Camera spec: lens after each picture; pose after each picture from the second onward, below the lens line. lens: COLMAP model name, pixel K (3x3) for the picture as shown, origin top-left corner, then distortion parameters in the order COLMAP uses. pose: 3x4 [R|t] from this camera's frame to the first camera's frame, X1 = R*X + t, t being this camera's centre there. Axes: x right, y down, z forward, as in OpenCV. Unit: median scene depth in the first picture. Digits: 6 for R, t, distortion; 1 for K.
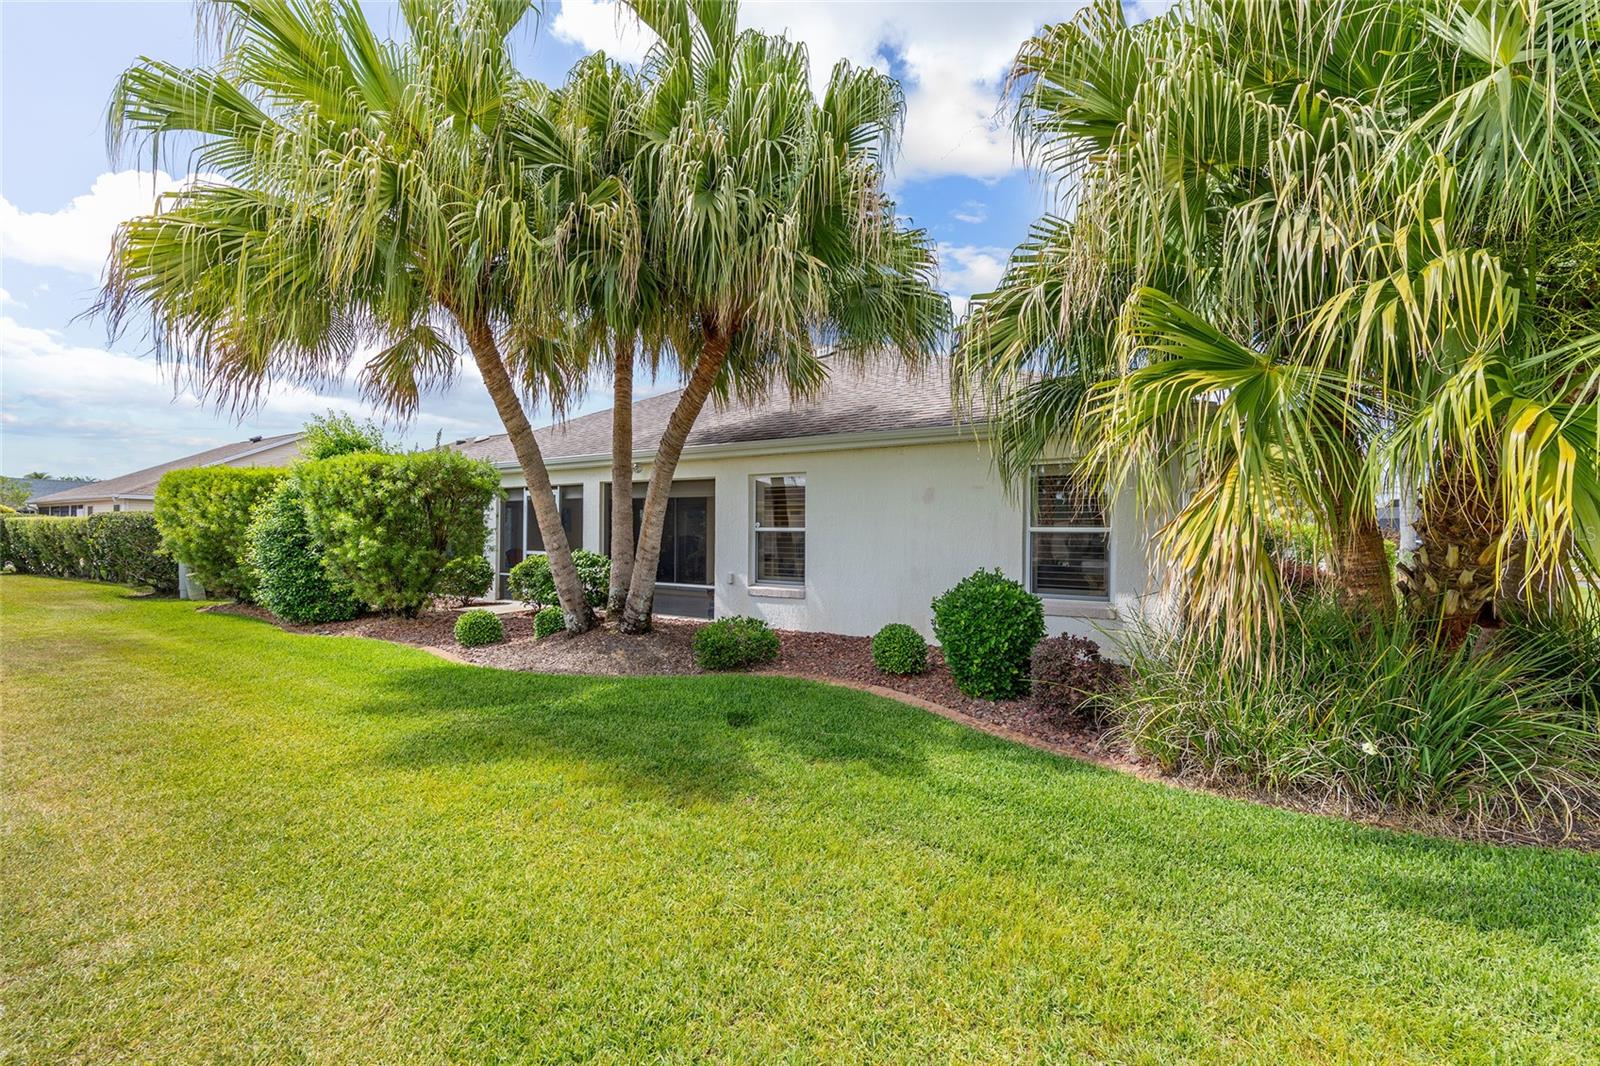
lens RADIAL K [[642.3, 0, 802.2], [0, 642.3, 524.3], [0, 0, 1]] dist [-0.000153, 0.000279]
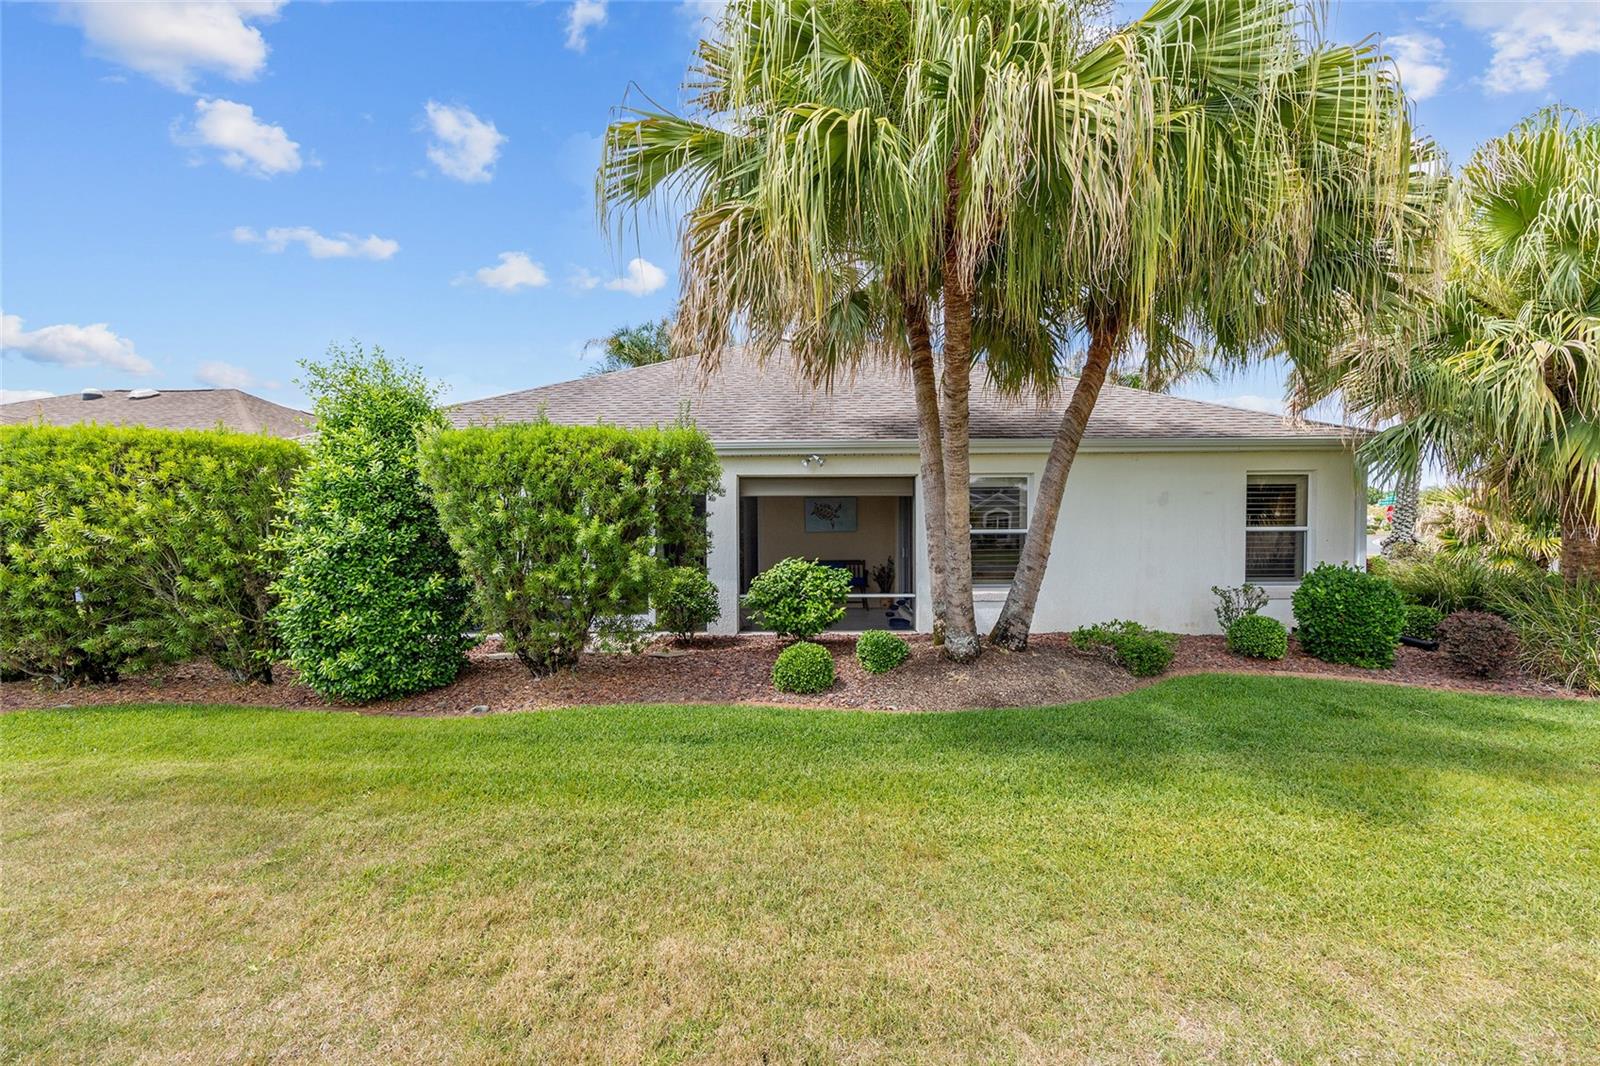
lens RADIAL K [[642.3, 0, 802.2], [0, 642.3, 524.3], [0, 0, 1]] dist [-0.000153, 0.000279]
pose [[0.884240, -0.004512, 0.467010, -0.741671], [0.007984, 0.999953, -0.005456, -0.000103], [-0.466964, 0.008553, 0.884235, 0.286703]]
